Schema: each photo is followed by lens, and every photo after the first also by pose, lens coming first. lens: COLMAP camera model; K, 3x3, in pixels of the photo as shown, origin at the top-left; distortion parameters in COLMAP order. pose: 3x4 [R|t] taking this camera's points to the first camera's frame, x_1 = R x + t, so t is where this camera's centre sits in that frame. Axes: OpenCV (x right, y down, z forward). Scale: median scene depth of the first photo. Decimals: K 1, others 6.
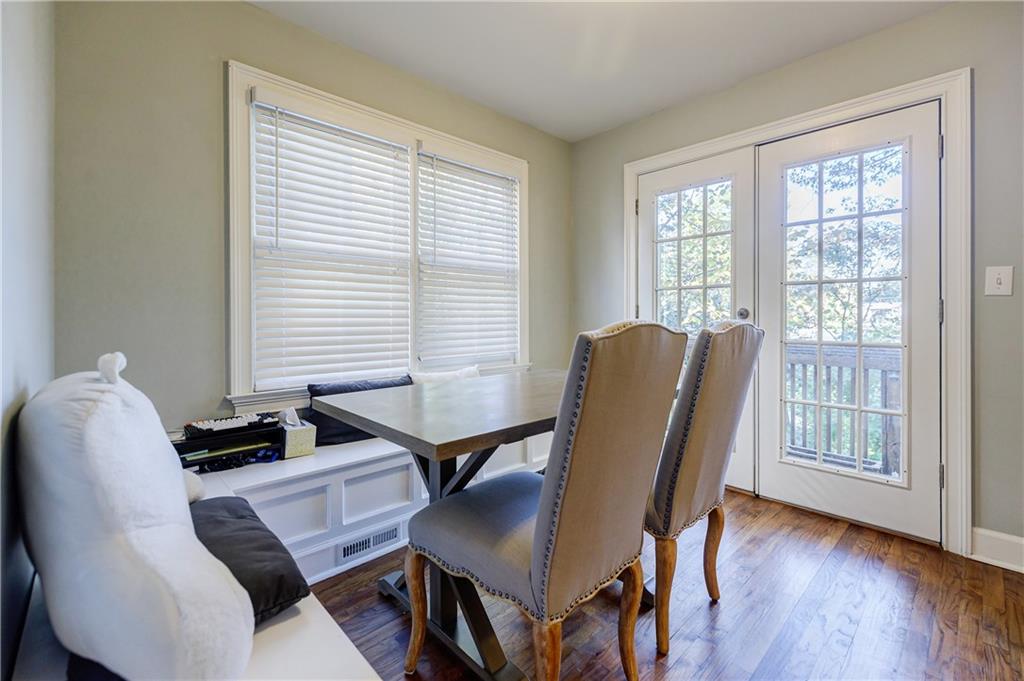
lens RADIAL K [[428.9, 0, 512.3], [0, 428.9, 319.5], [0, 0, 1]] dist [0.000821, 0.000382]
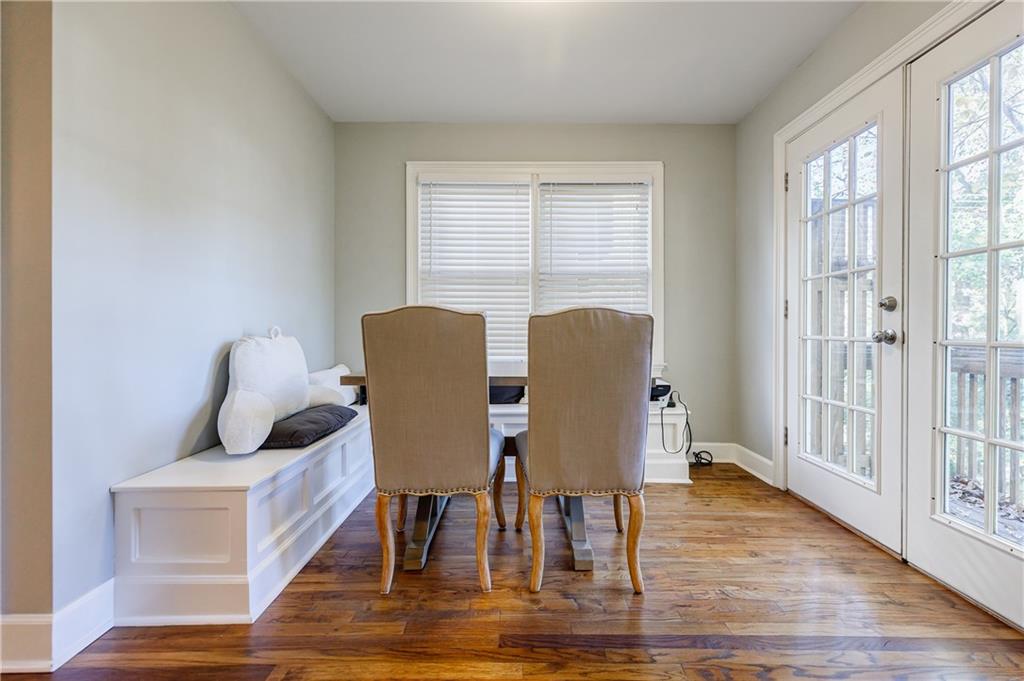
lens RADIAL K [[430.4, 0, 520.9], [0, 430.4, 333.0], [0, 0, 1]] dist [0.001716, -0.000043]
pose [[0.740094, 0.005175, -0.672483, 0.571221], [-0.005368, 0.999984, 0.001787, 0.036986], [0.672482, 0.002287, 0.740110, 0.048511]]
